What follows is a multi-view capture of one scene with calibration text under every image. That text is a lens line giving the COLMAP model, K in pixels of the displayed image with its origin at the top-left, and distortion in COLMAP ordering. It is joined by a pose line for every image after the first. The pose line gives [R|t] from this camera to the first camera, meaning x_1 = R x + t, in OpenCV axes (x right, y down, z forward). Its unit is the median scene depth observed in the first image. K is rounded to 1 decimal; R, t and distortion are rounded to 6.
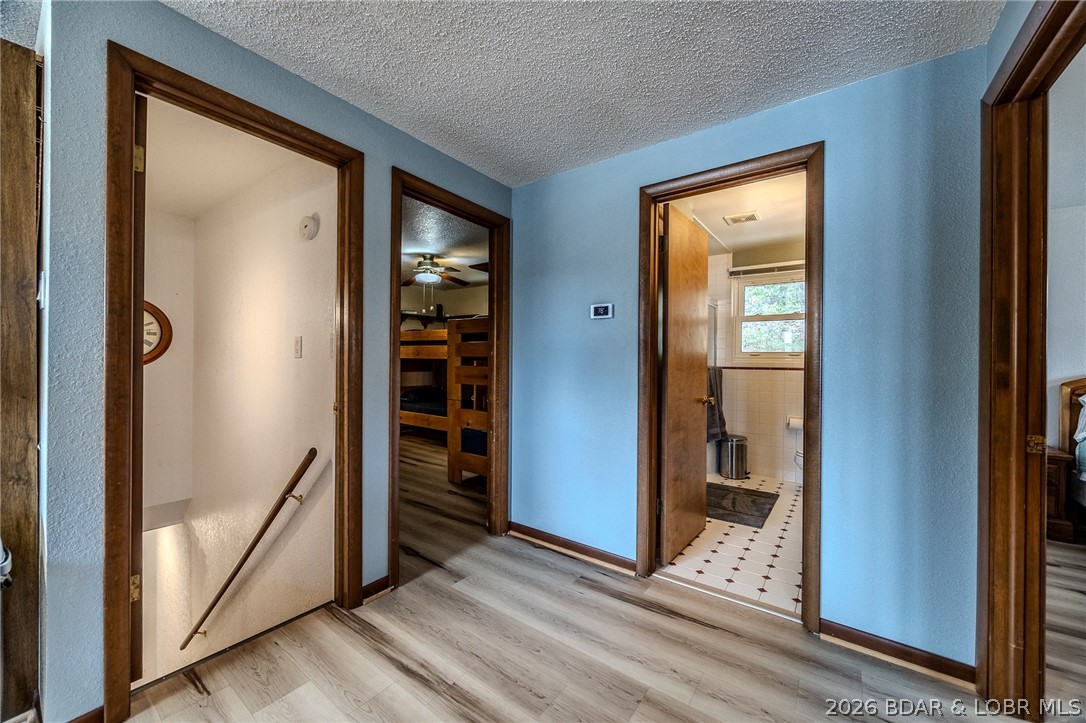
lens RADIAL K [[414.9, 0, 540.8], [0, 414.9, 359.7], [0, 0, 1]] dist [-0.001857, -0.000951]
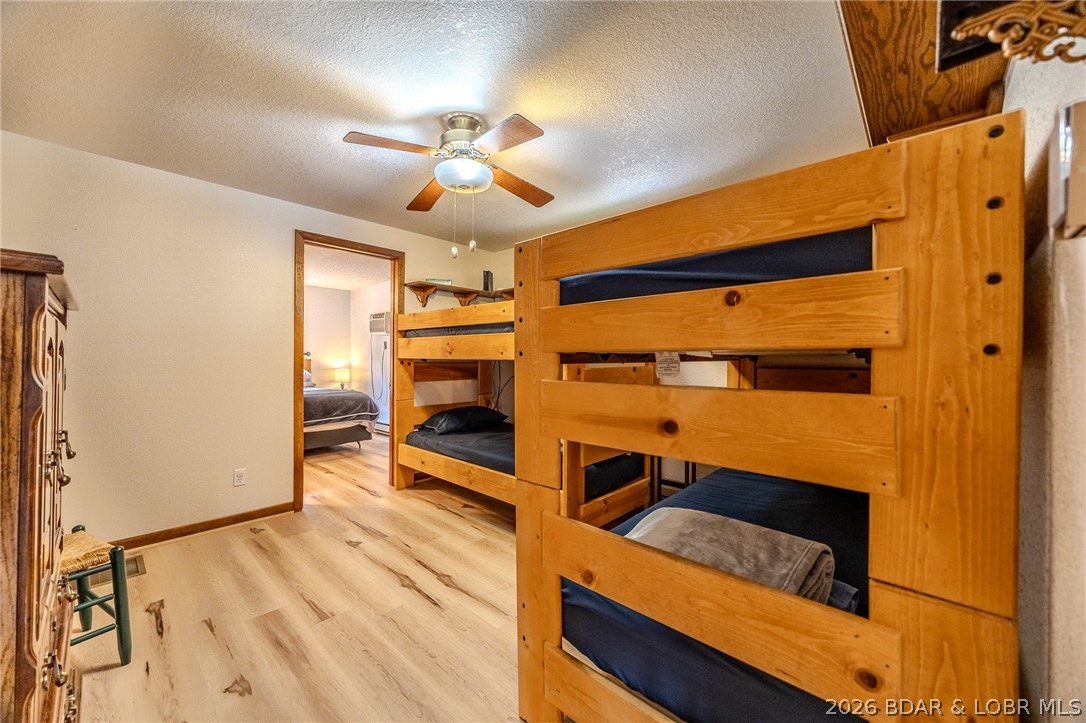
lens RADIAL K [[414.9, 0, 541.4], [0, 414.9, 359.4], [0, 0, 1]] dist [-0.001857, -0.000951]
pose [[0.994159, -0.007160, -0.107691, -0.122210], [0.006705, 0.999967, -0.004586, 0.000638], [0.107720, 0.003837, 0.994174, 0.484626]]
